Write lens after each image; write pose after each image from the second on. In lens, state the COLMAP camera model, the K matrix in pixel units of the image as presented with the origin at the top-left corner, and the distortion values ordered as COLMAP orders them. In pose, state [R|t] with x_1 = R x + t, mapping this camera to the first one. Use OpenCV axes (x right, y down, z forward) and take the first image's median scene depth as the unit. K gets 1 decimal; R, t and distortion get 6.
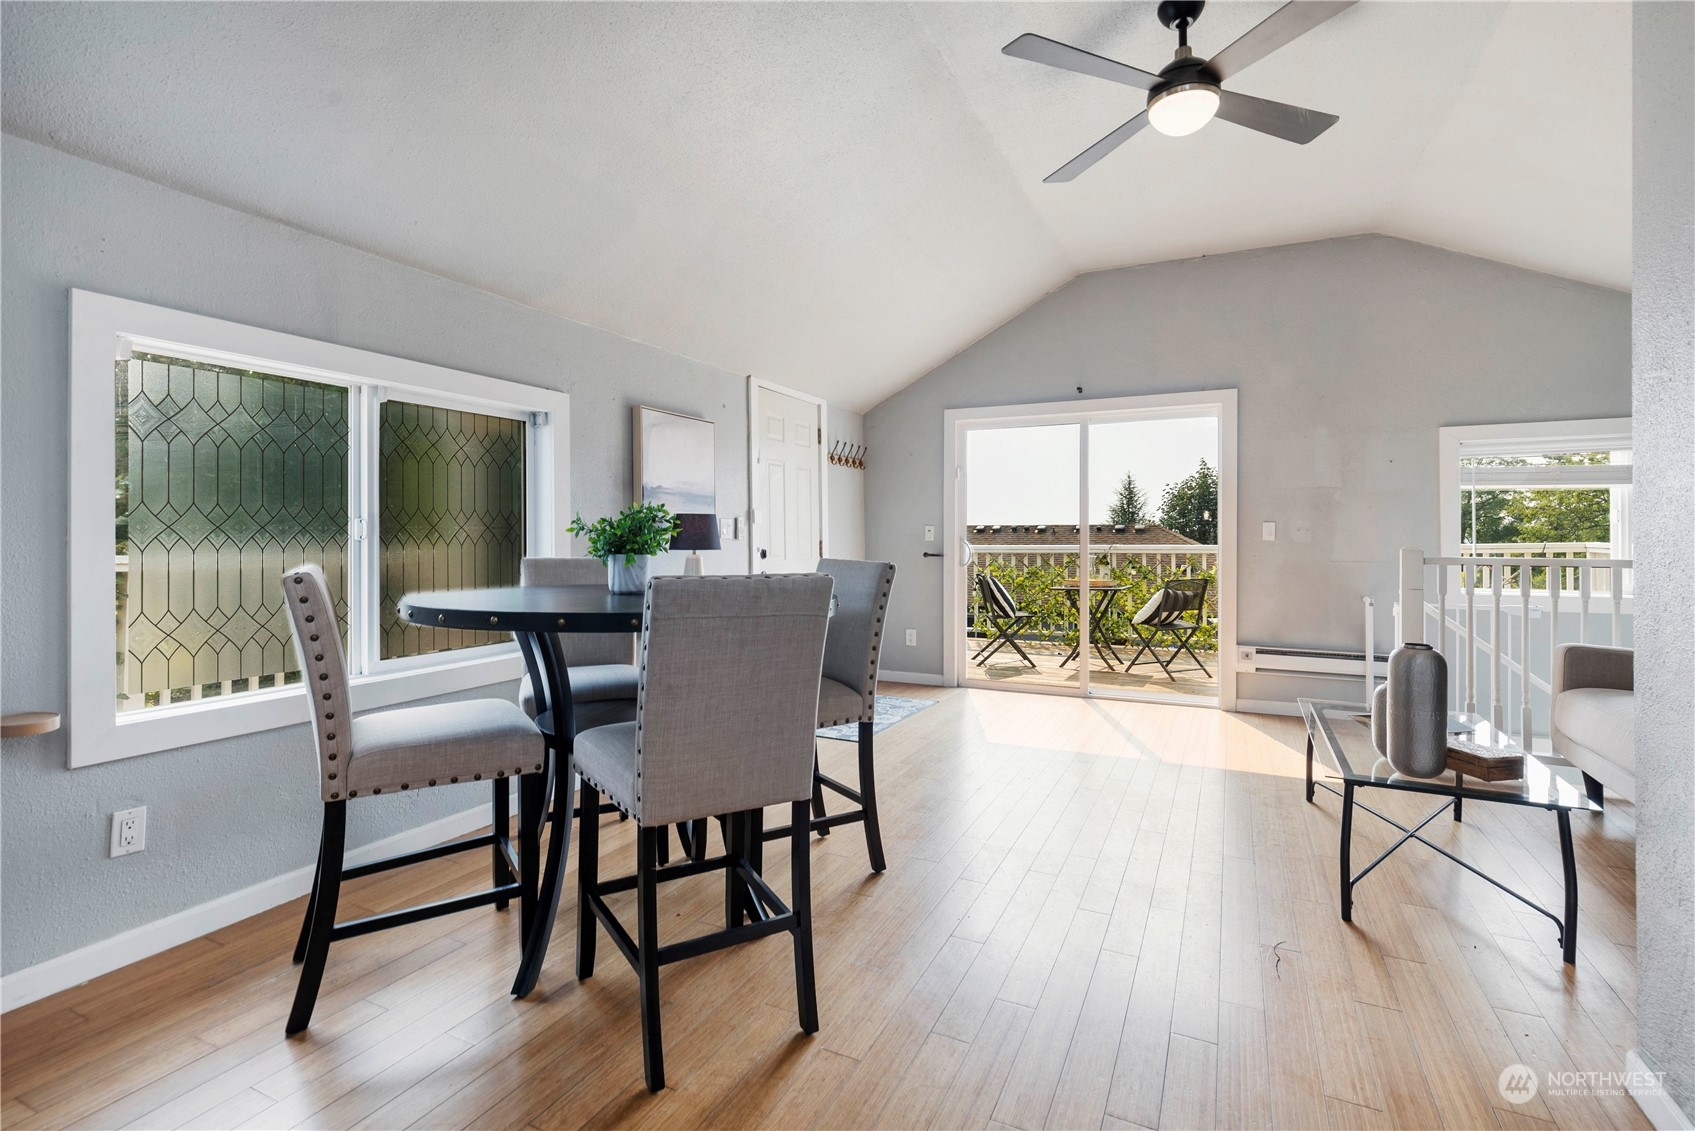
lens RADIAL K [[786.4, 0, 815.4], [0, 786.4, 538.8], [0, 0, 1]] dist [0.008590, -0.004068]
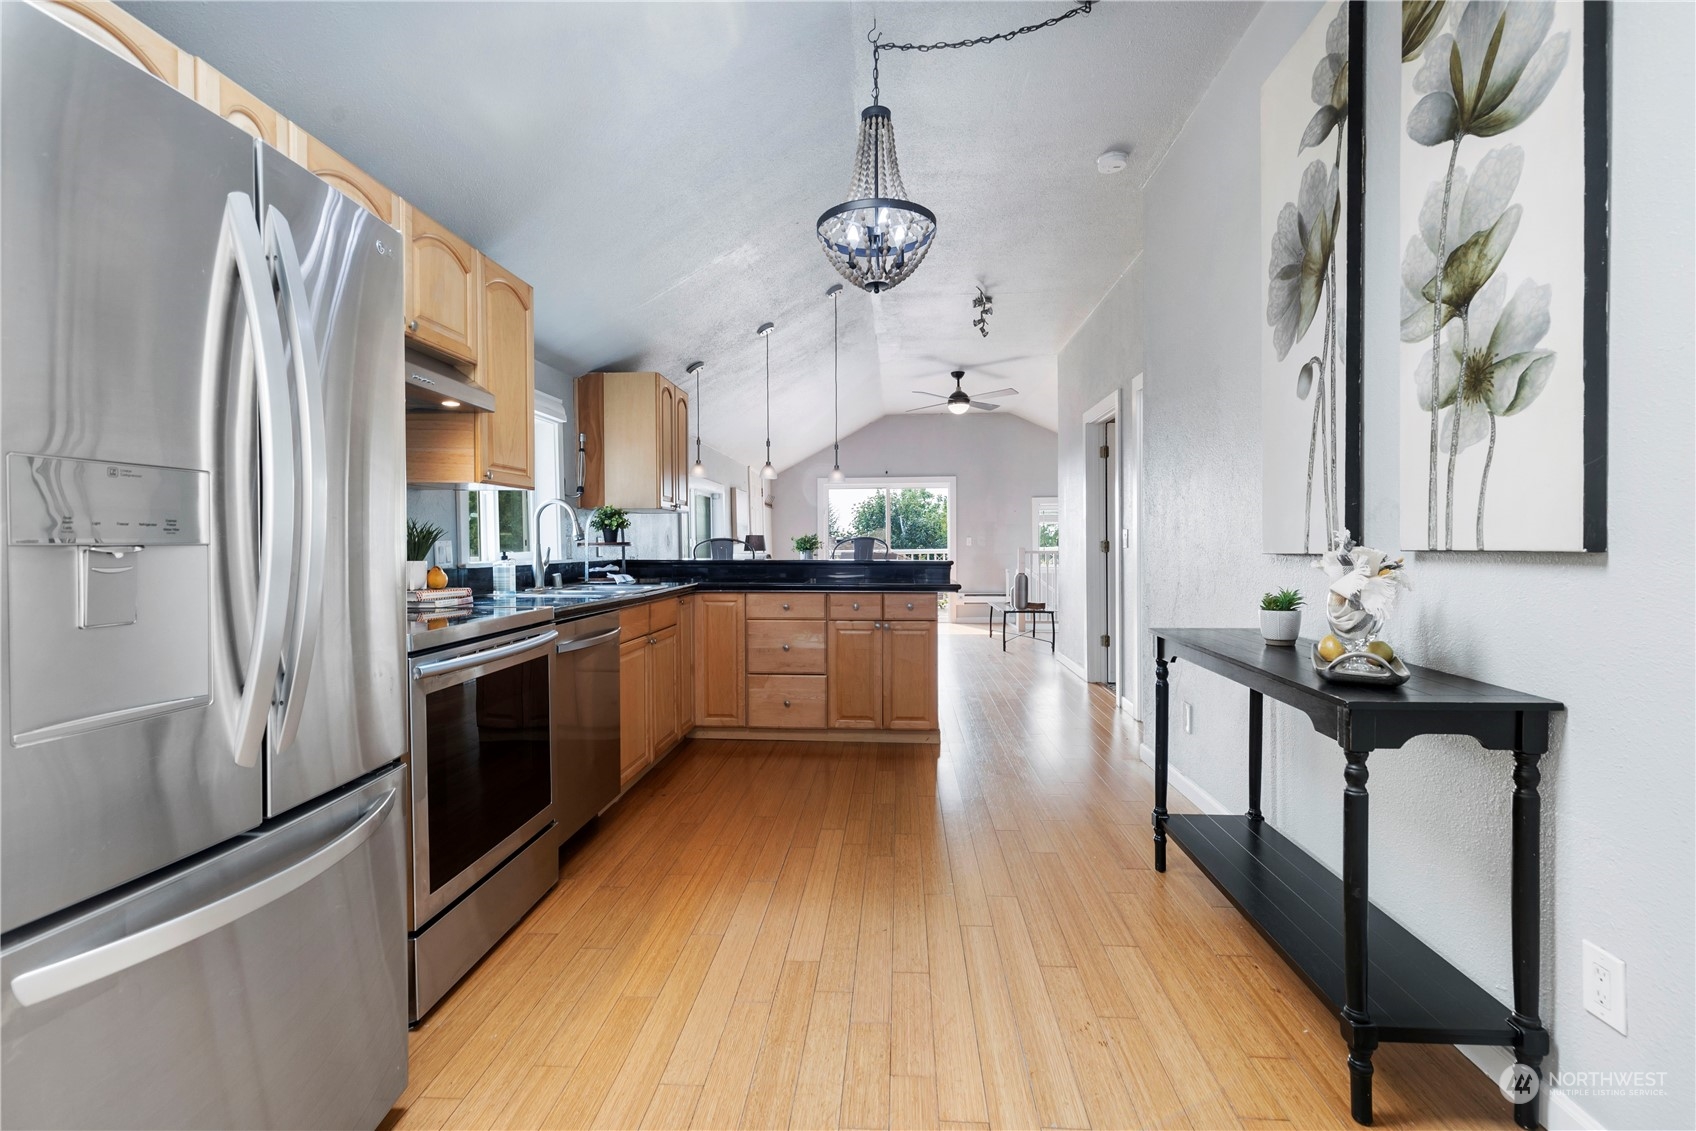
lens RADIAL K [[786.8, 0, 816.1], [0, 786.8, 554.8], [0, 0, 1]] dist [0.008590, -0.004068]
pose [[0.924681, -0.011604, 0.380565, -0.488639], [0.009442, 0.999927, 0.007549, 0.005892], [-0.380625, -0.003387, 0.924723, -0.653944]]
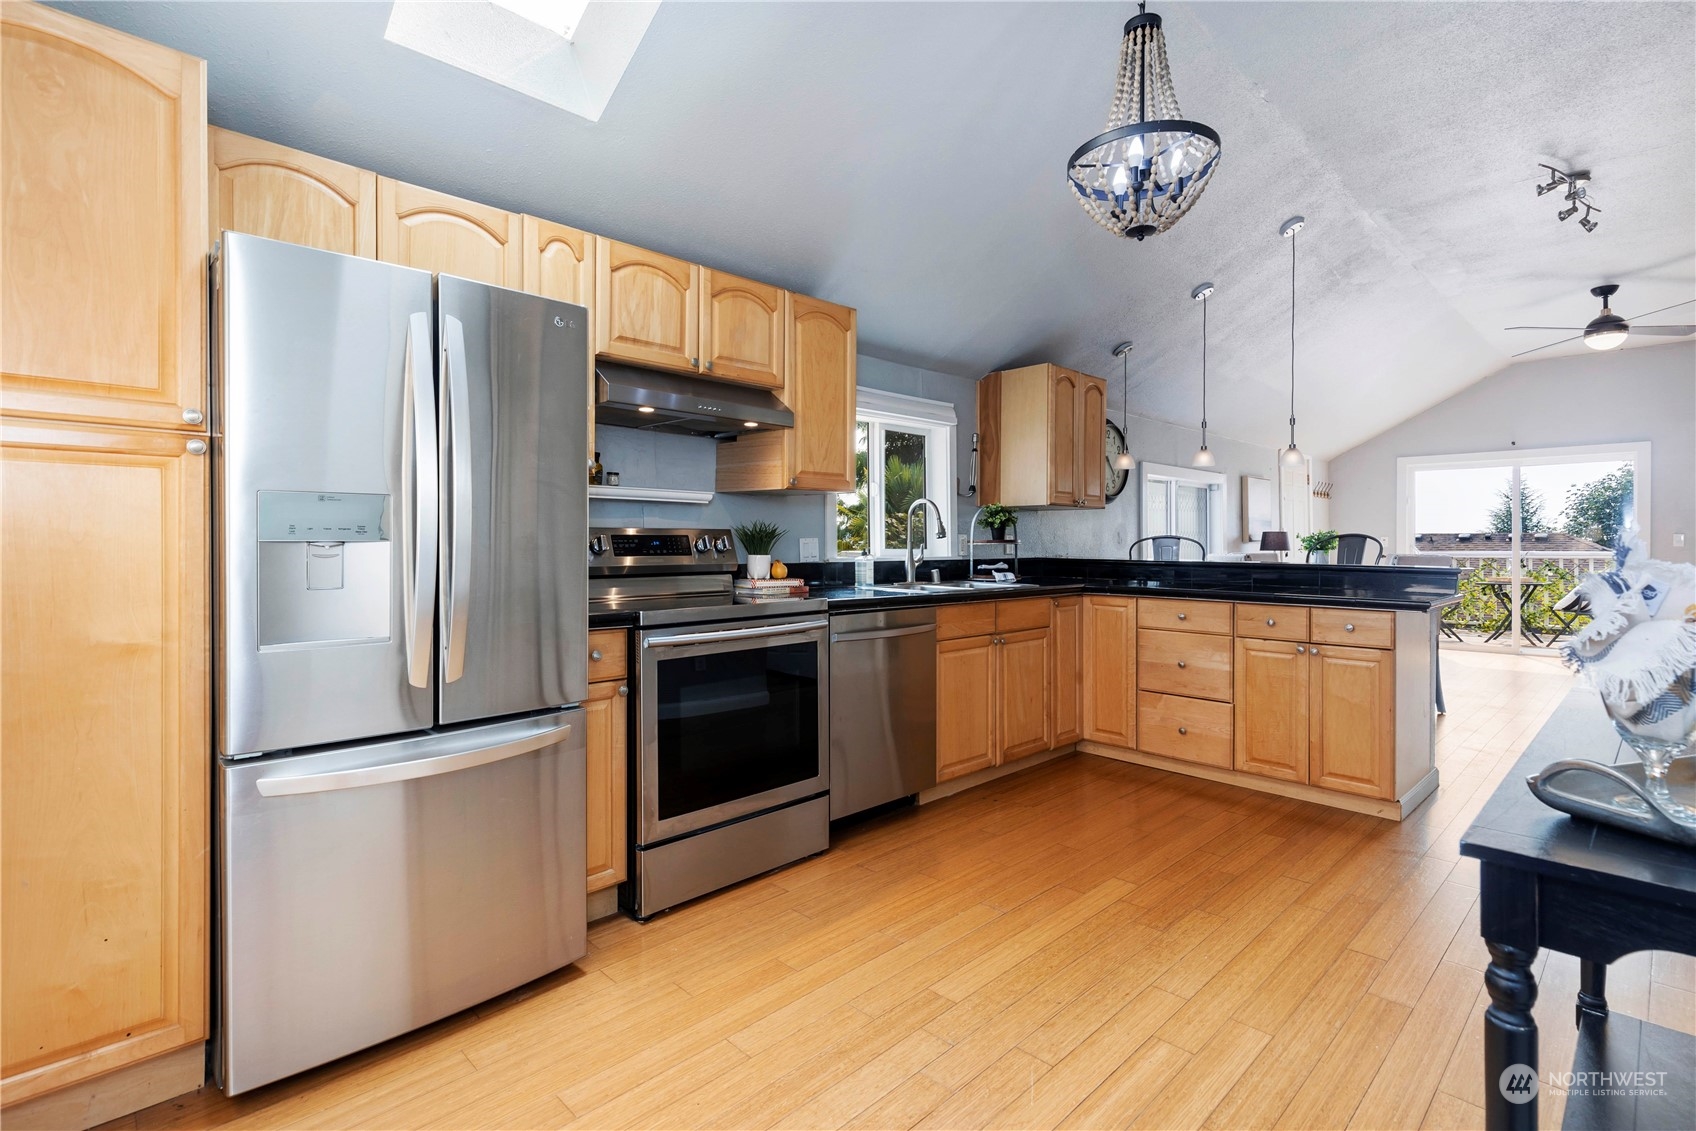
lens RADIAL K [[786.8, 0, 823.5], [0, 786.8, 547.2], [0, 0, 1]] dist [0.008590, -0.004068]
pose [[0.943559, 0.000847, -0.331203, -0.311306], [-0.001335, 0.999998, -0.001245, 0.005587], [0.331202, 0.001617, 0.943559, -0.650112]]
